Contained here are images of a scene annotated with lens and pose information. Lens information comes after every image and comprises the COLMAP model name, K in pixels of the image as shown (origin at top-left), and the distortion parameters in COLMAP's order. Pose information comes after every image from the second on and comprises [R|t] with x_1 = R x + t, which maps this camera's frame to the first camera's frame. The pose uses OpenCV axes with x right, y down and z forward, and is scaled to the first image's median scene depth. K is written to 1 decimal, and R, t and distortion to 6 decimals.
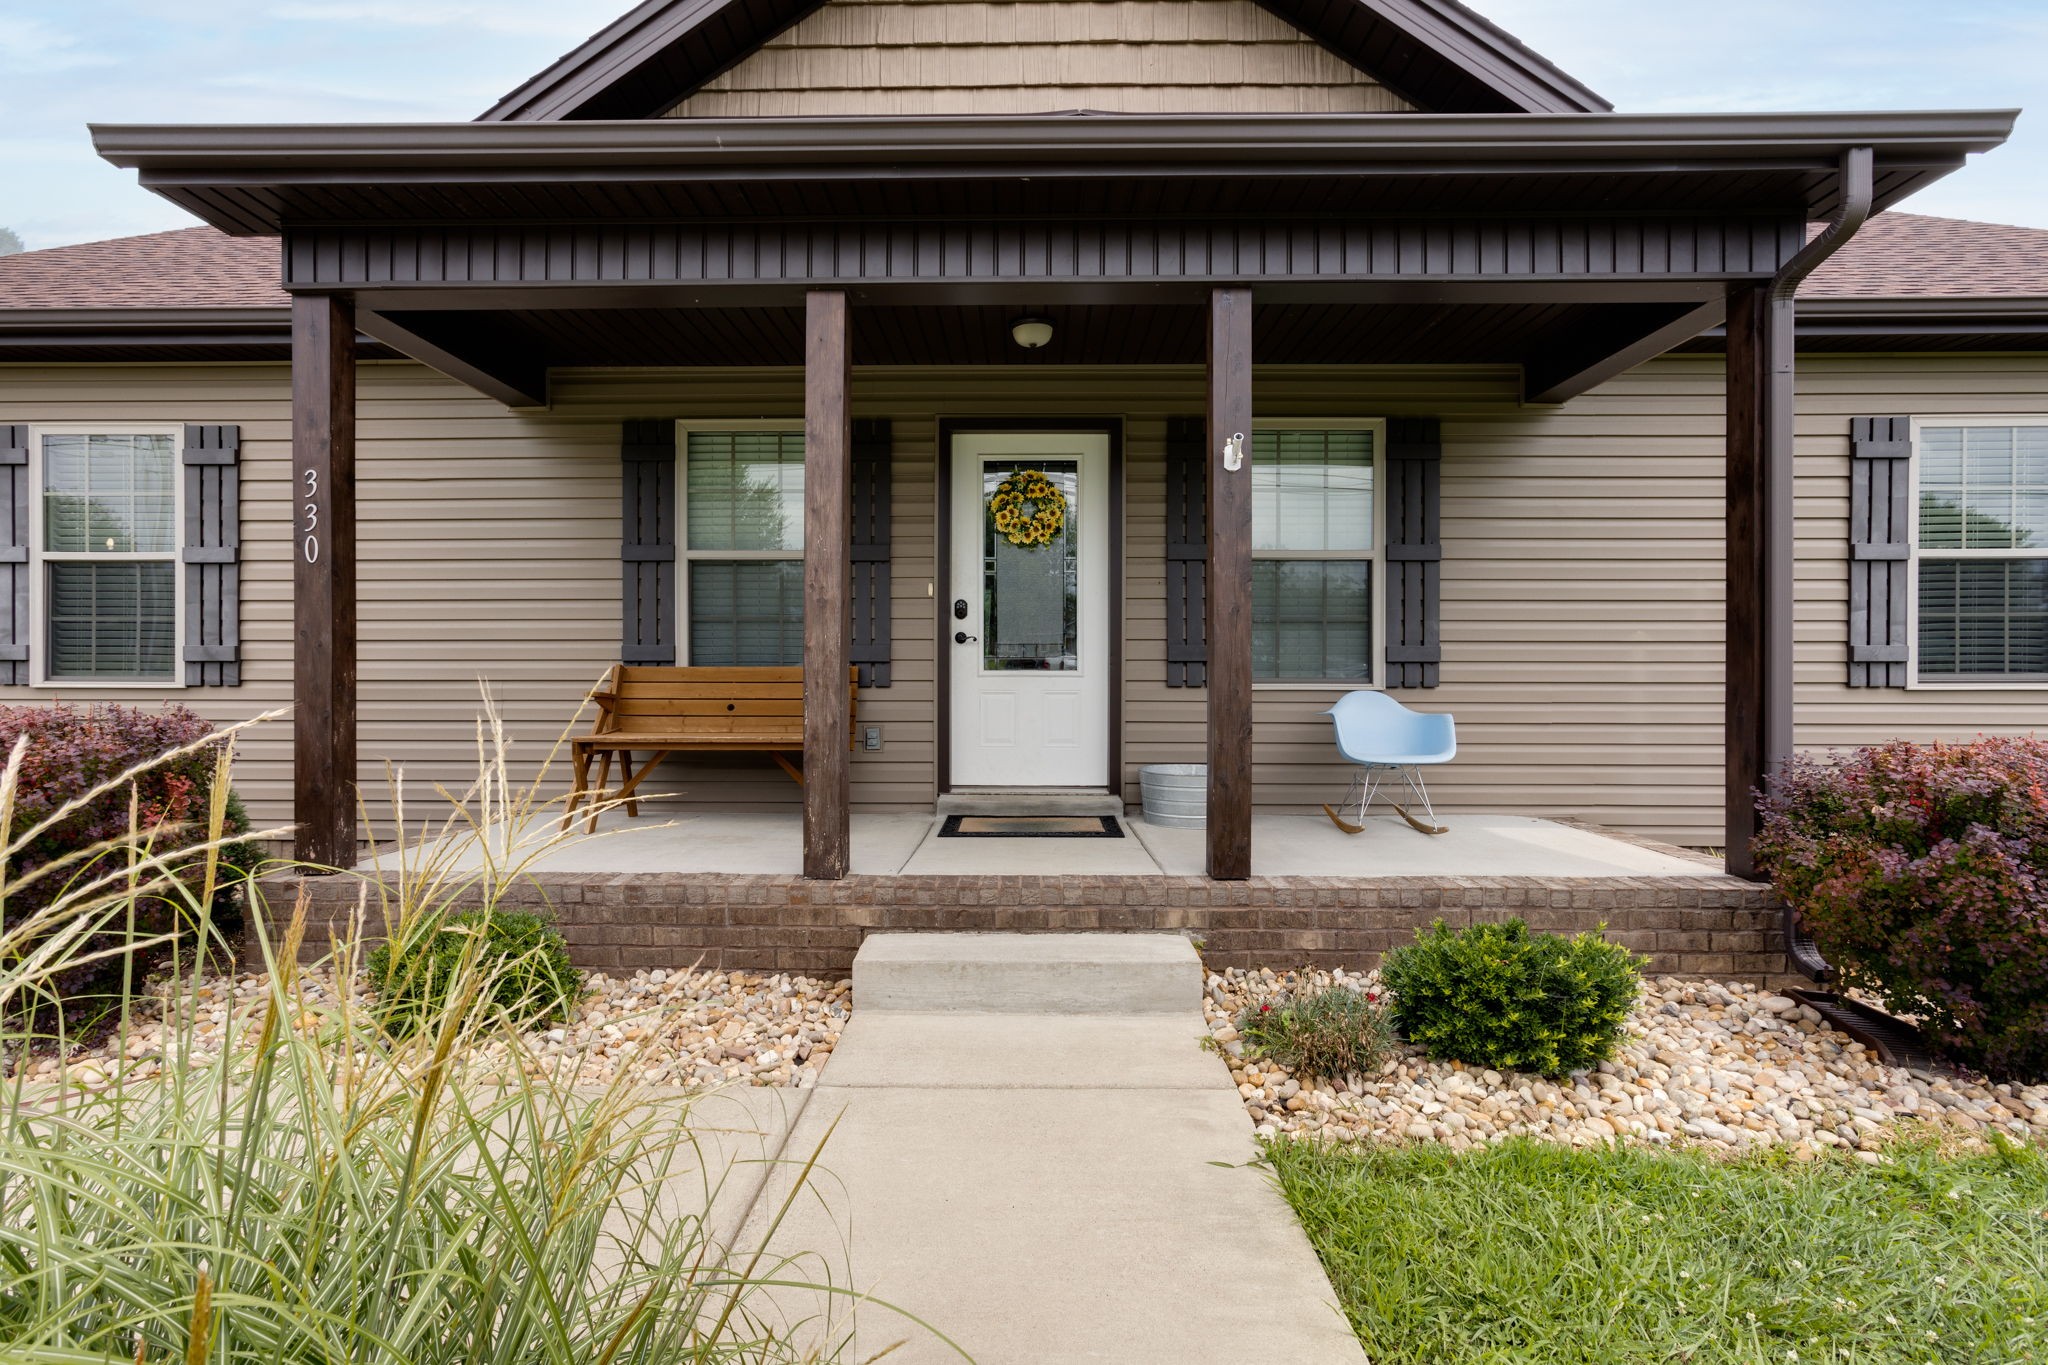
lens RADIAL K [[978.8, 0, 1014.6], [0, 978.8, 697.9], [0, 0, 1]] dist [-0.021863, 0.009694]
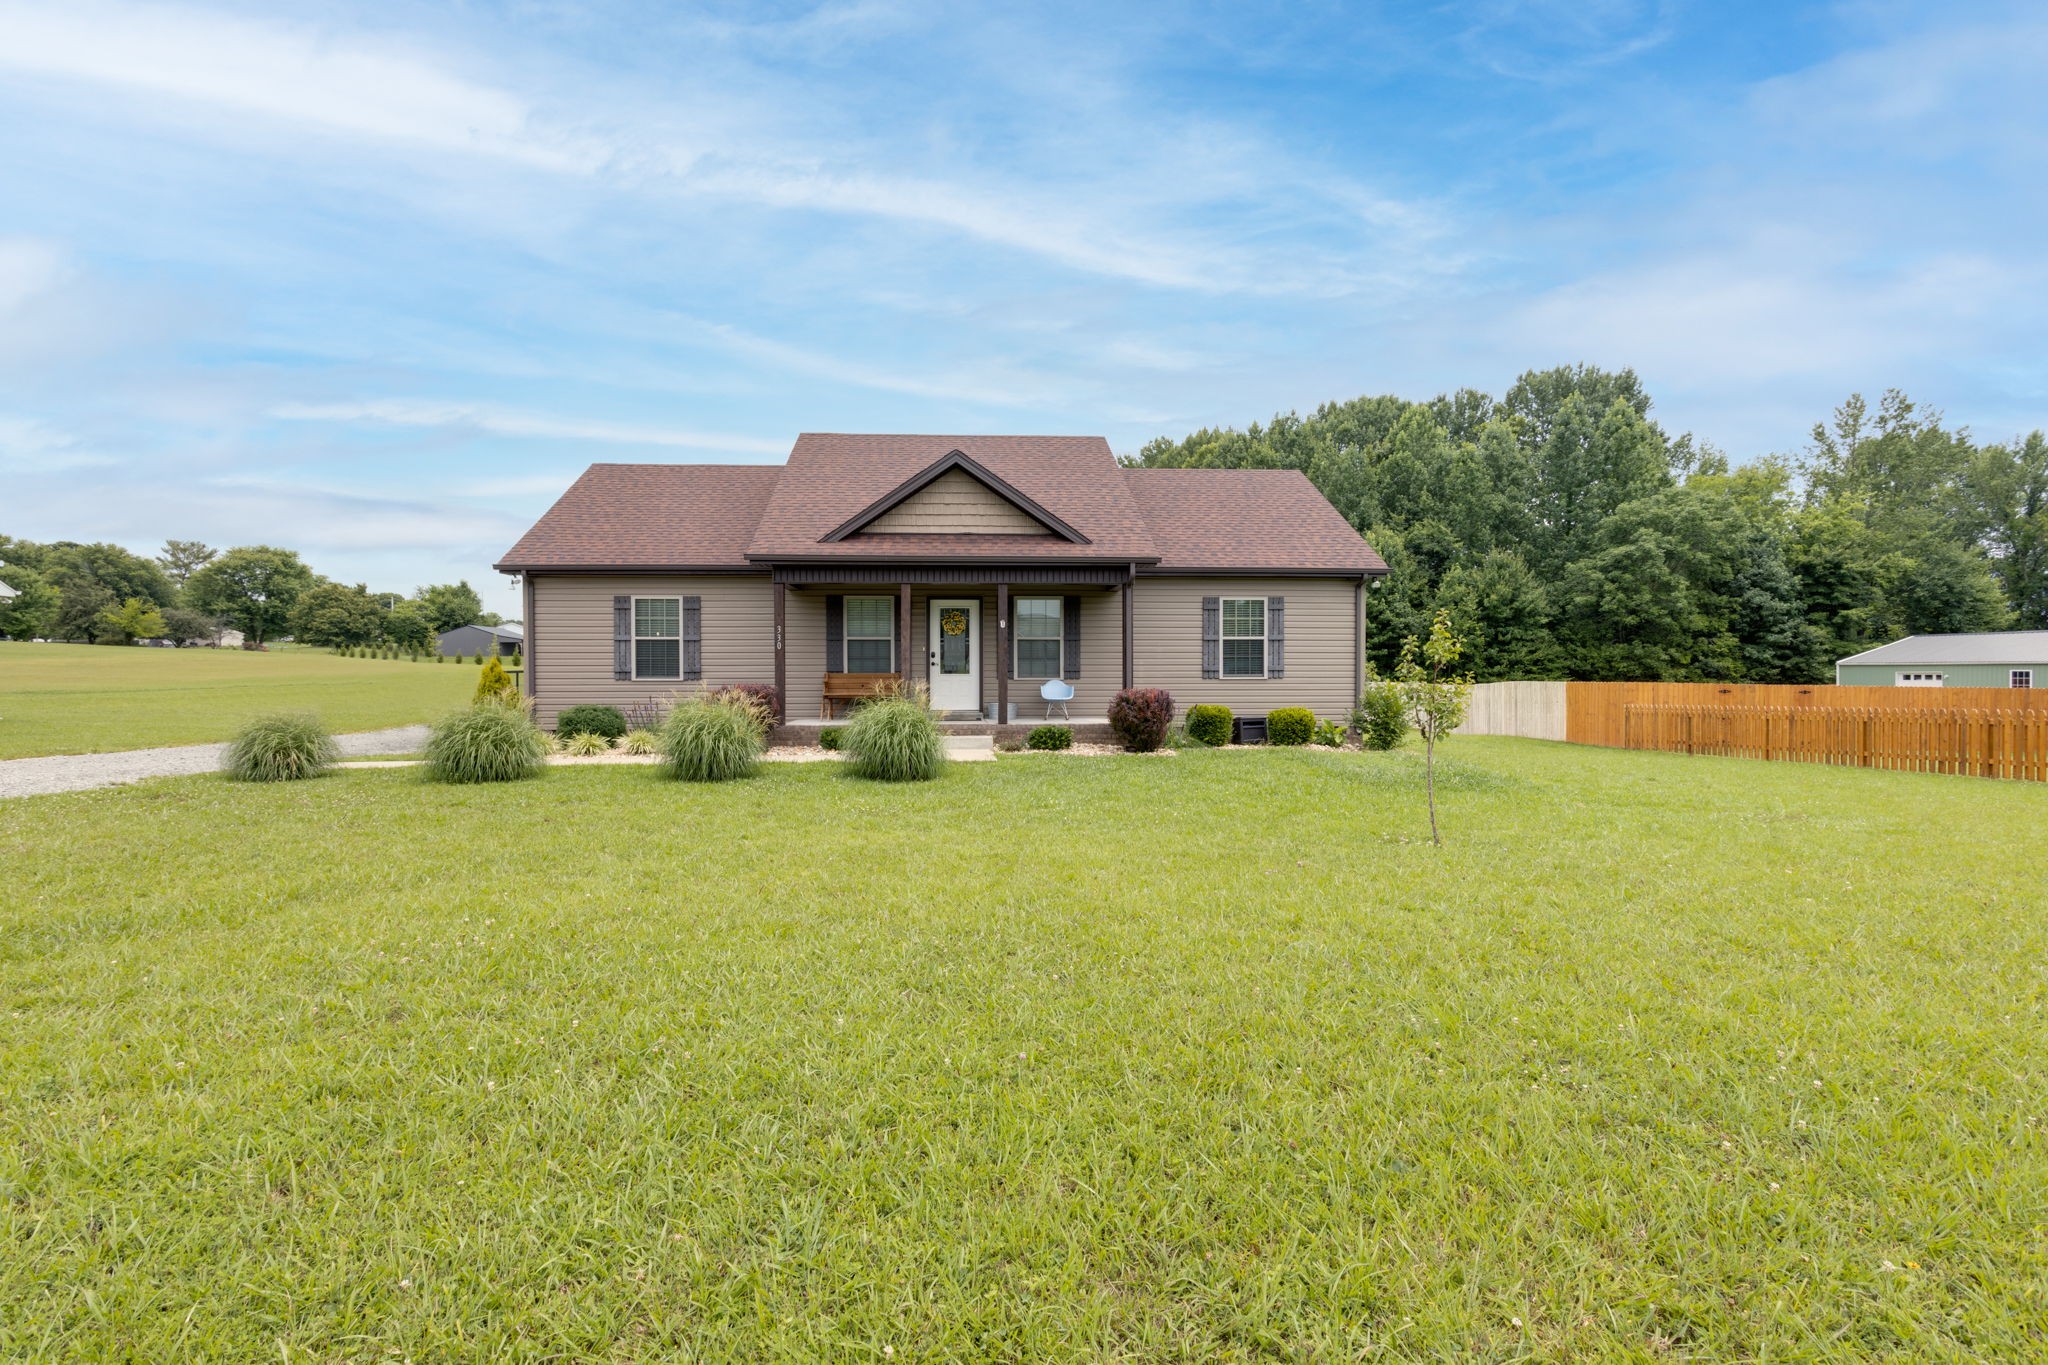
lens RADIAL K [[978.8, 0, 1015.0], [0, 978.8, 682.8], [0, 0, 1]] dist [-0.021863, 0.009694]
pose [[0.995575, -0.004891, 0.093843, -0.089900], [0.002791, 0.999743, 0.022497, -0.070944], [-0.093929, -0.022136, 0.995333, -2.224298]]
